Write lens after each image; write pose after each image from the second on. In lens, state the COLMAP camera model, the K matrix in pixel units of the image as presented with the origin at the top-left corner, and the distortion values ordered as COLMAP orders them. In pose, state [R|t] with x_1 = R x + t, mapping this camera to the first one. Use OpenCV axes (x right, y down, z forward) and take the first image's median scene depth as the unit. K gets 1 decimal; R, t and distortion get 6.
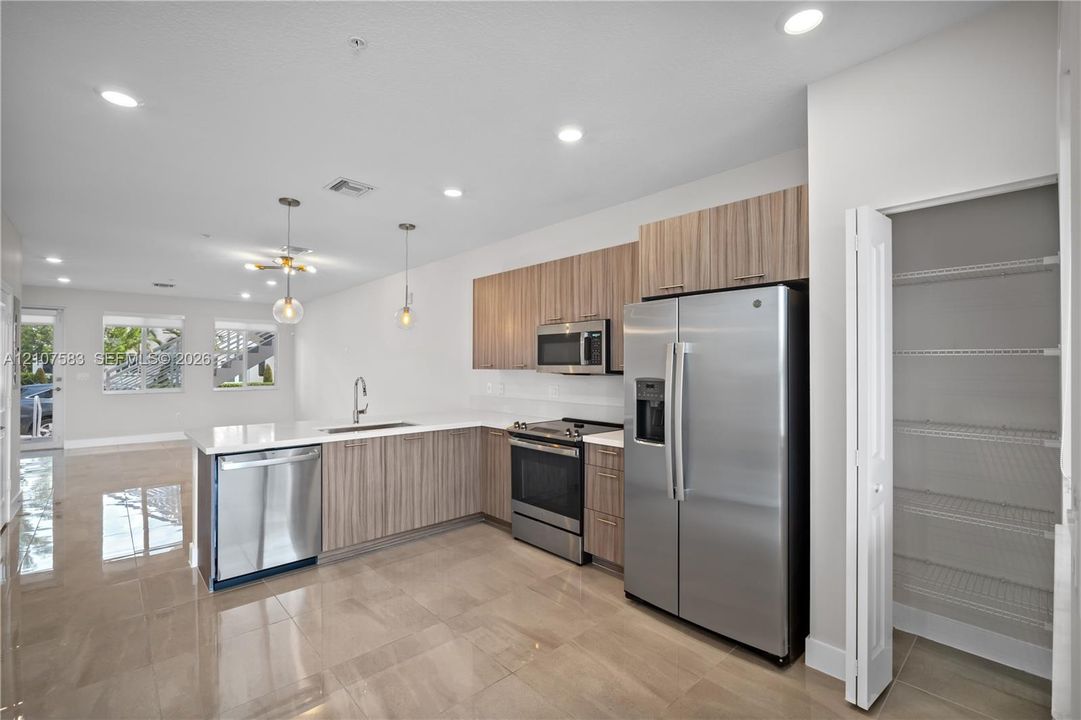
lens RADIAL K [[481.2, 0, 540.5], [0, 481.2, 360.0], [0, 0, 1]] dist [-0.002733, -0.000270]
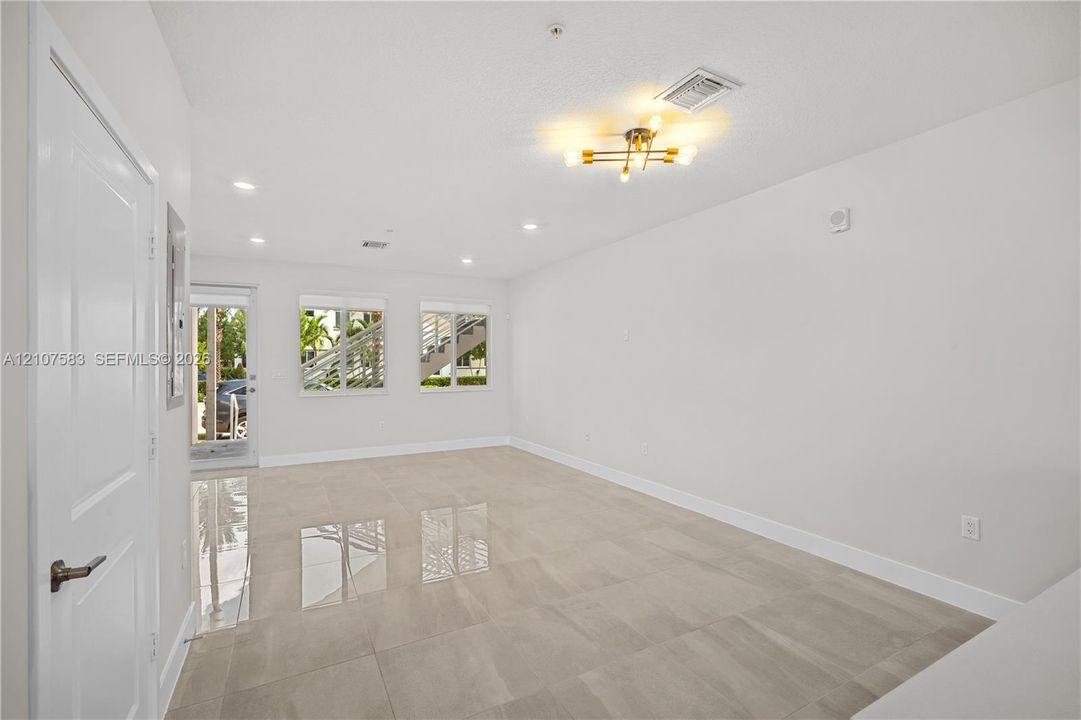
lens RADIAL K [[473.2, 0, 540.5], [0, 473.2, 360.0], [0, 0, 1]] dist [-0.000479, 0.000057]
pose [[0.970817, -0.001540, -0.239818, -0.253244], [0.003930, 0.999947, 0.009488, 0.006608], [0.239790, -0.010154, 0.970772, 0.253230]]
